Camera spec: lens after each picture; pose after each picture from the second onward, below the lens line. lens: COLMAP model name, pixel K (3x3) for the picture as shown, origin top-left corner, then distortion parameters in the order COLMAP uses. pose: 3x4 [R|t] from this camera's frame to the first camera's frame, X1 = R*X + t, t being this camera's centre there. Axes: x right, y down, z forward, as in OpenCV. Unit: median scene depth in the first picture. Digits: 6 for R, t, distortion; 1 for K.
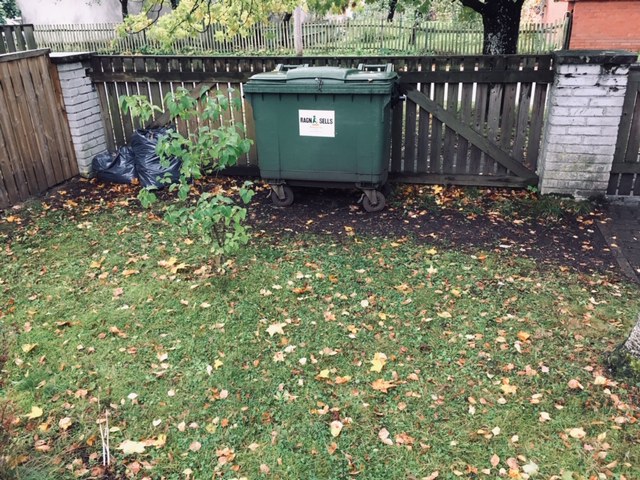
lens RADIAL K [[546.0, 0, 320.0], [0, 546.0, 240.0], [0, 0, 1]] dist [0.081322, -0.108930]
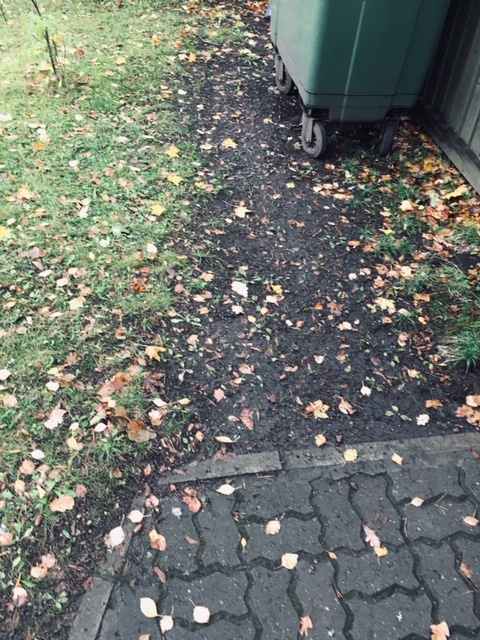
lens RADIAL K [[546.0, 0, 240.0], [0, 546.0, 320.0], [0, 0, 1]] dist [0.081322, -0.108930]
pose [[0.366353, 0.680641, -0.634439, 0.613900], [-0.407251, 0.730359, 0.548381, -0.231605], [0.836619, 0.057474, 0.544761, 0.609079]]
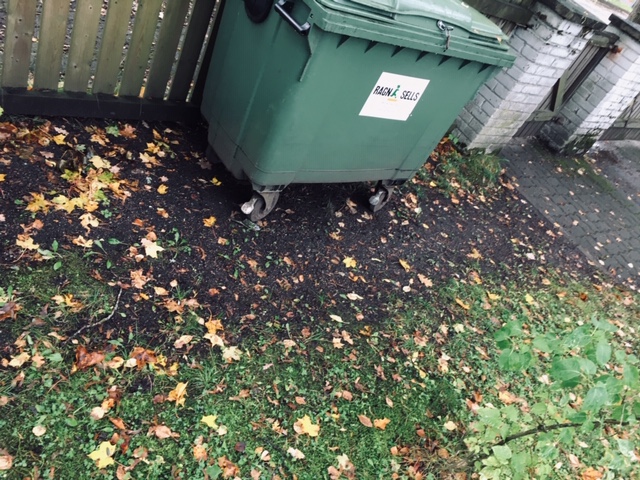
lens RADIAL K [[546.0, 0, 320.0], [0, 546.0, 240.0], [0, 0, 1]] dist [0.081322, -0.108930]
pose [[0.596901, -0.243362, 0.764515, -0.475350], [-0.130082, 0.910924, 0.391530, -0.276697], [-0.791699, -0.333154, 0.512075, 0.712343]]
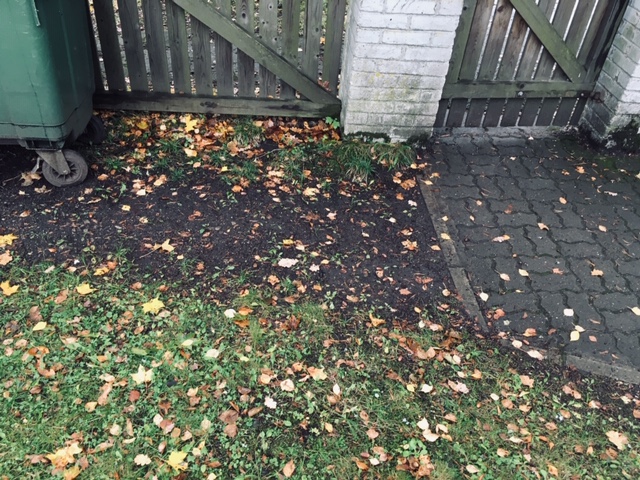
lens RADIAL K [[546.0, 0, 320.0], [0, 546.0, 240.0], [0, 0, 1]] dist [0.081322, -0.108930]
pose [[0.947426, -0.115440, 0.298426, 0.169926], [0.024698, 0.956253, 0.291498, -0.159220], [-0.319021, -0.268802, 0.908829, 0.396853]]
